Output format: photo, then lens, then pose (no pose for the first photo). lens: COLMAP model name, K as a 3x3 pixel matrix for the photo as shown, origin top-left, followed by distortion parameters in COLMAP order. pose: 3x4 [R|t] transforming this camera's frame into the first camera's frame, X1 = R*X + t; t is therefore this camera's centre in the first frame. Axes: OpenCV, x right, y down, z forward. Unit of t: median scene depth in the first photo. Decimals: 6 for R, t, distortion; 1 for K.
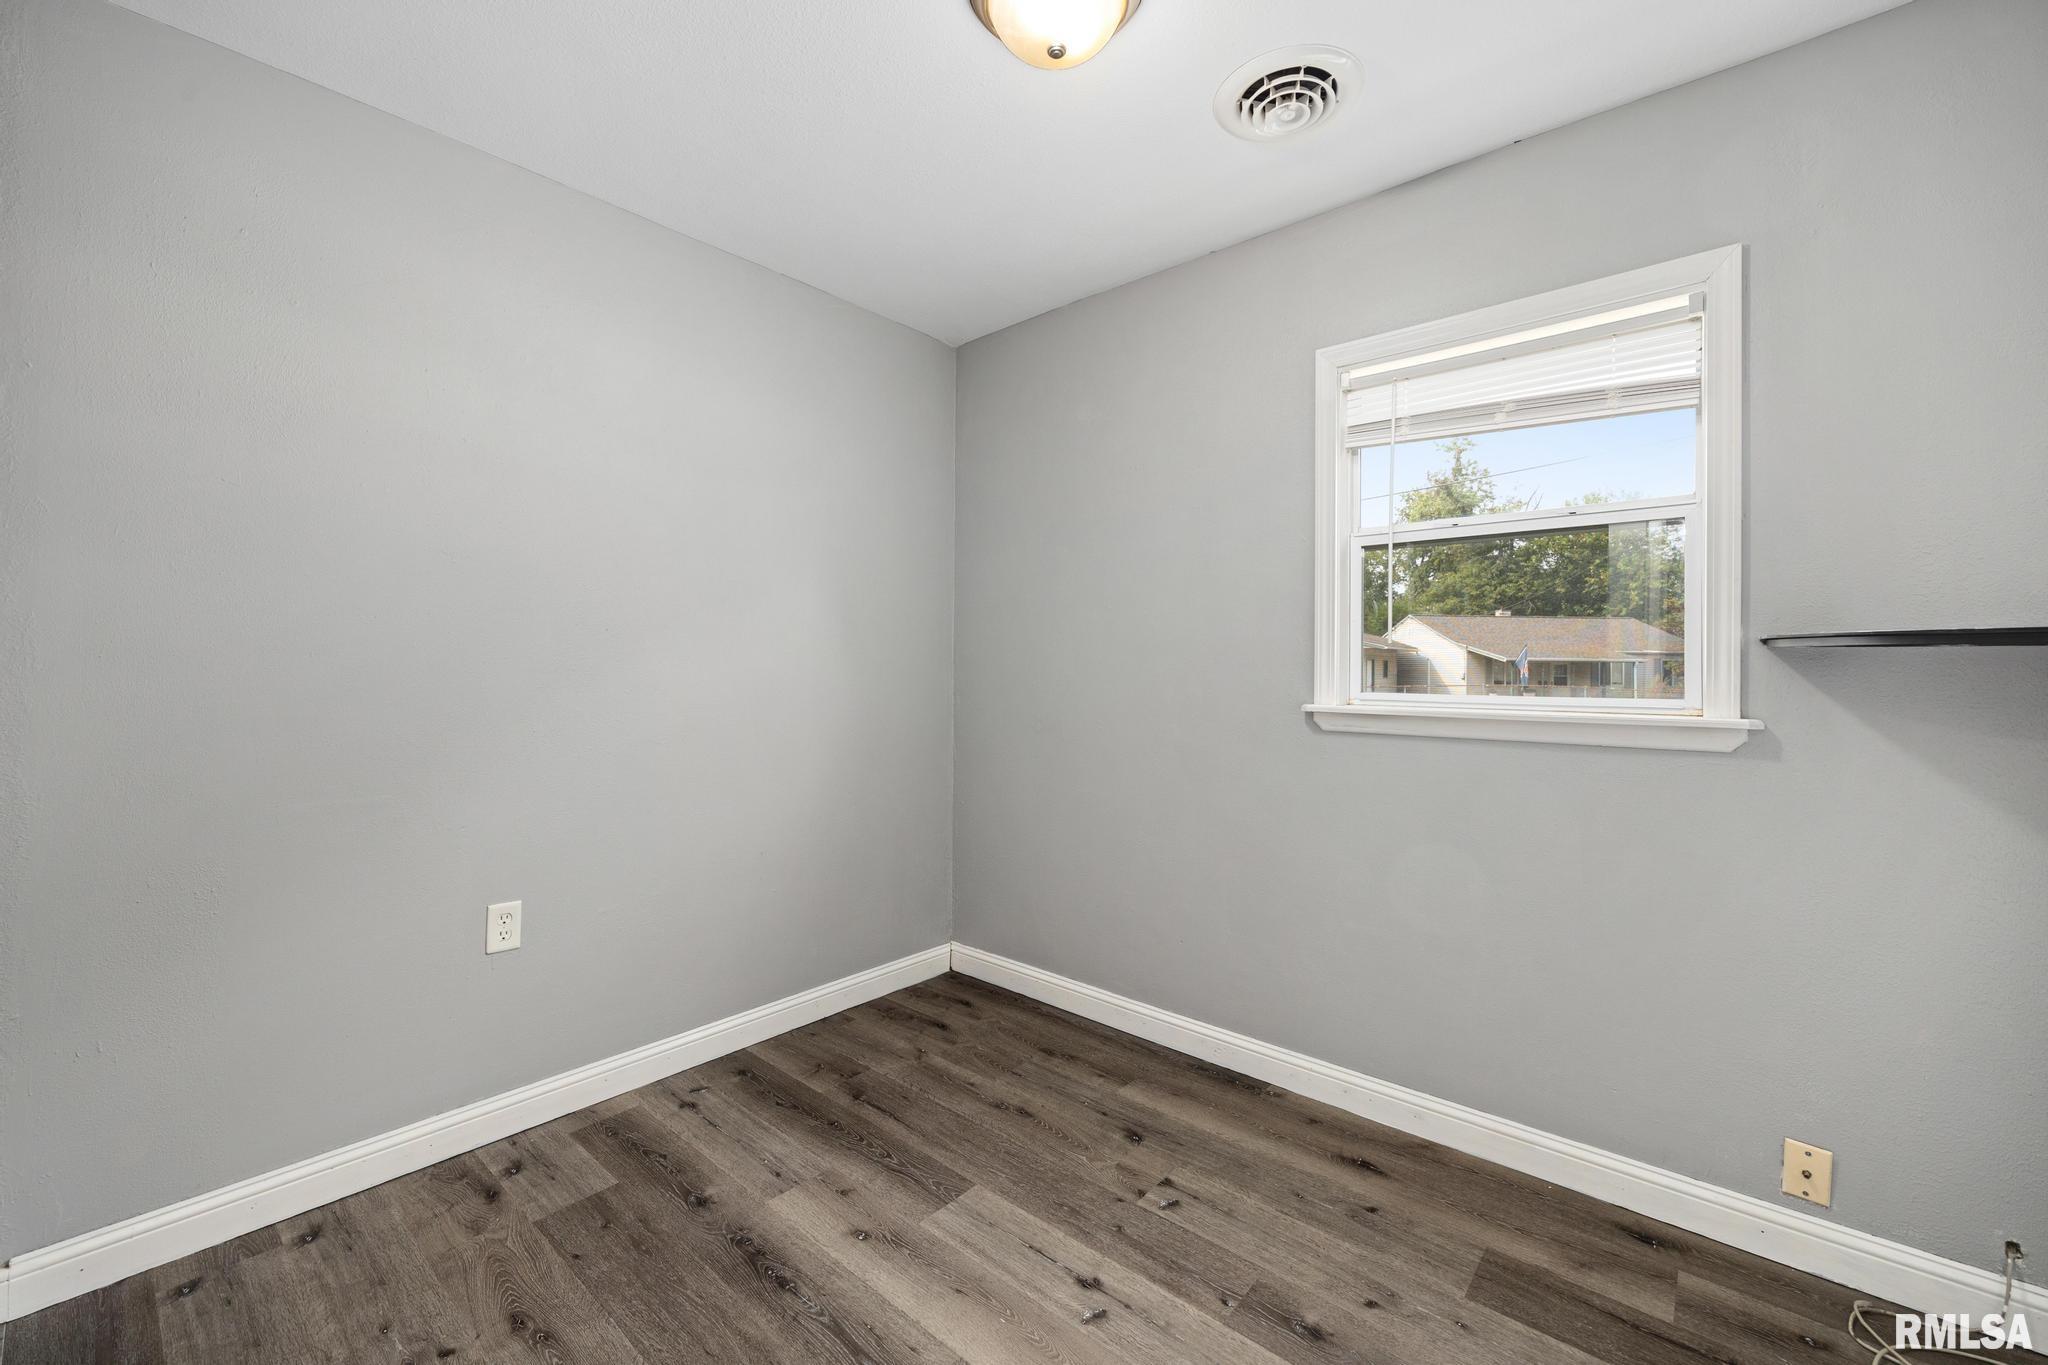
lens RADIAL K [[832.1, 0, 1030.4], [0, 832.1, 668.6], [0, 0, 1]] dist [0.003698, -0.001275]
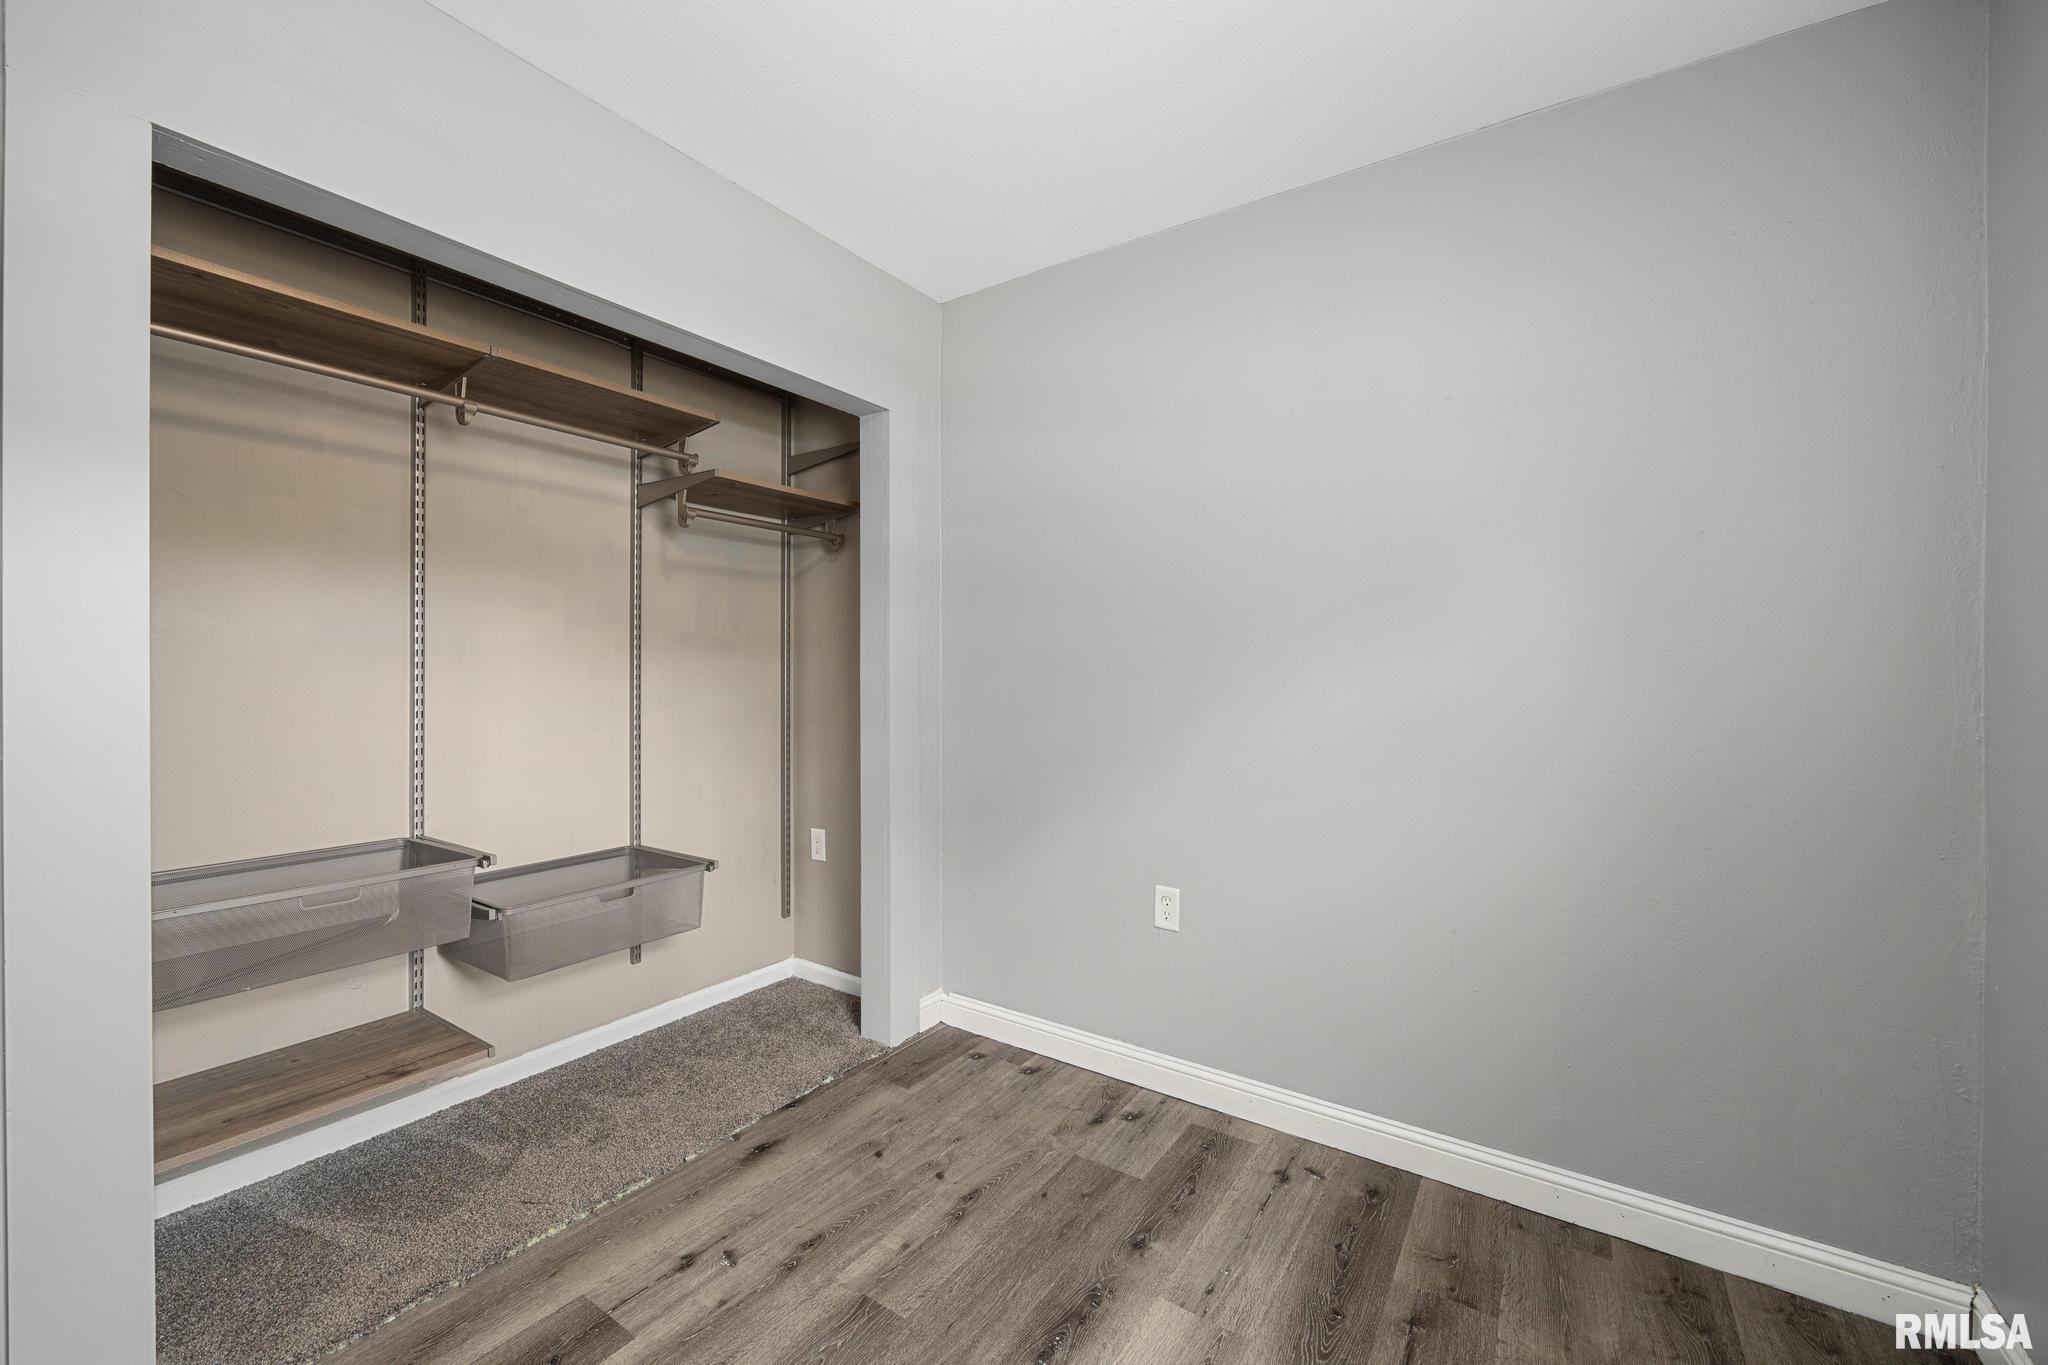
lens RADIAL K [[832.1, 0, 1026.9], [0, 832.1, 683.6], [0, 0, 1]] dist [0.003698, -0.001275]
pose [[0.109658, 0.006395, -0.993949, 0.490754], [-0.006775, 0.999961, 0.005686, -0.000433], [0.993946, 0.006110, 0.109697, 0.716181]]
